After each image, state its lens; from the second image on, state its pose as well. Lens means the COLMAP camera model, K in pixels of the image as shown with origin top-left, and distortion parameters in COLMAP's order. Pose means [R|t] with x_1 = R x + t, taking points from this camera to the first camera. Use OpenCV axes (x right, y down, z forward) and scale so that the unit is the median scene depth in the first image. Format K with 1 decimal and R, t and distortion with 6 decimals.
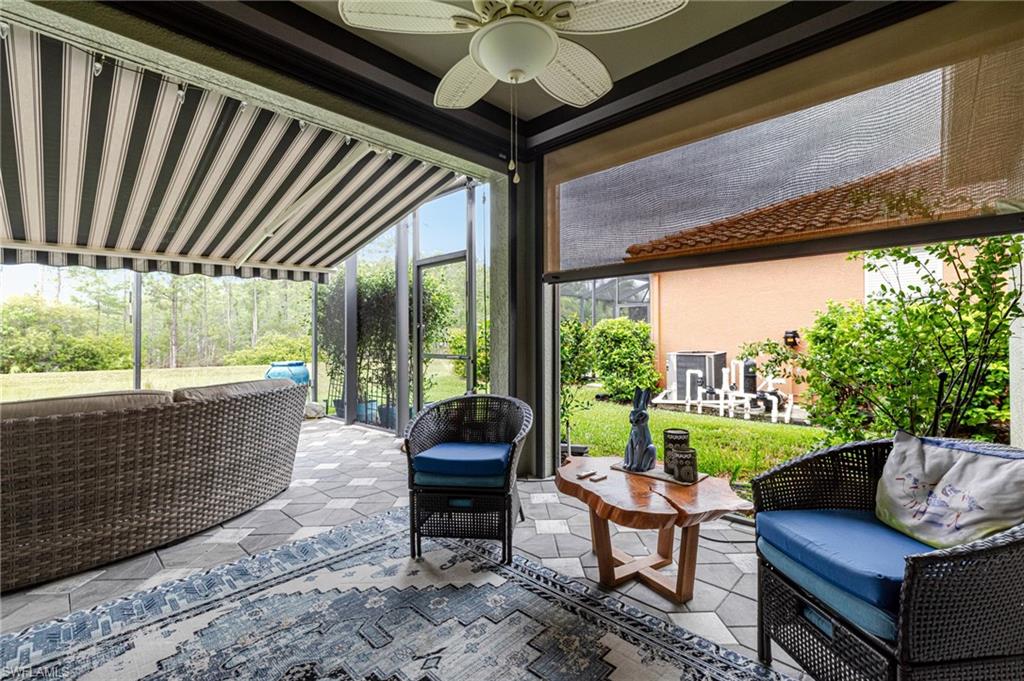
lens RADIAL K [[436.9, 0, 501.7], [0, 436.9, 324.1], [0, 0, 1]] dist [-0.004321, 0.001508]
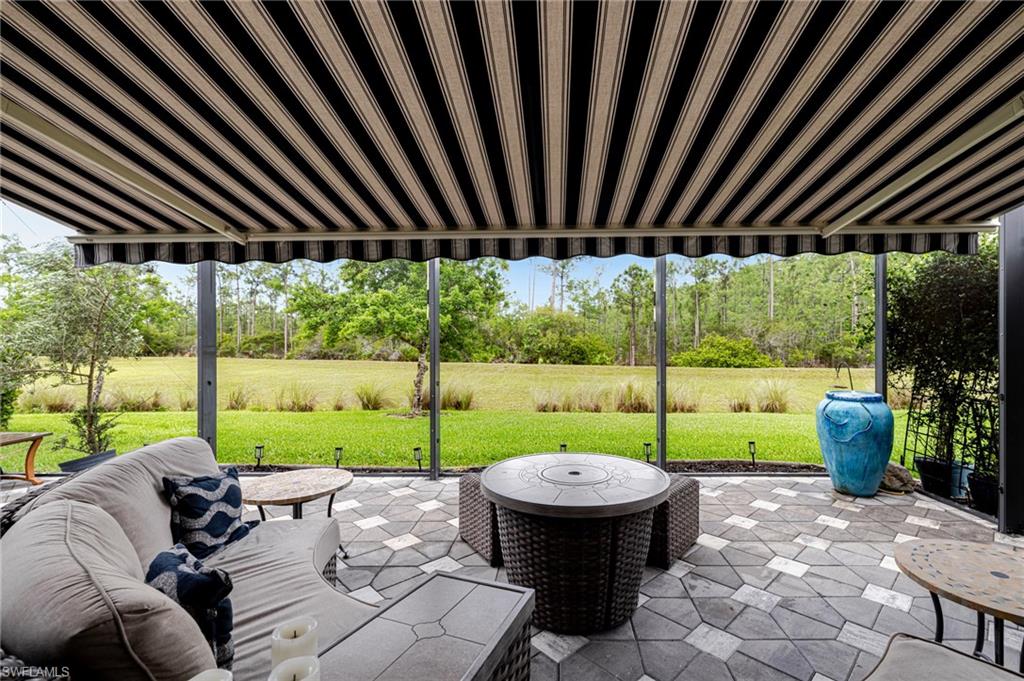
lens RADIAL K [[436.9, 0, 512.2], [0, 436.9, 332.1], [0, 0, 1]] dist [-0.004321, 0.001508]
pose [[0.622691, 0.006864, -0.782438, -0.084629], [0.004860, 0.999908, 0.012640, -0.002642], [0.782453, -0.011673, 0.622600, 0.065718]]
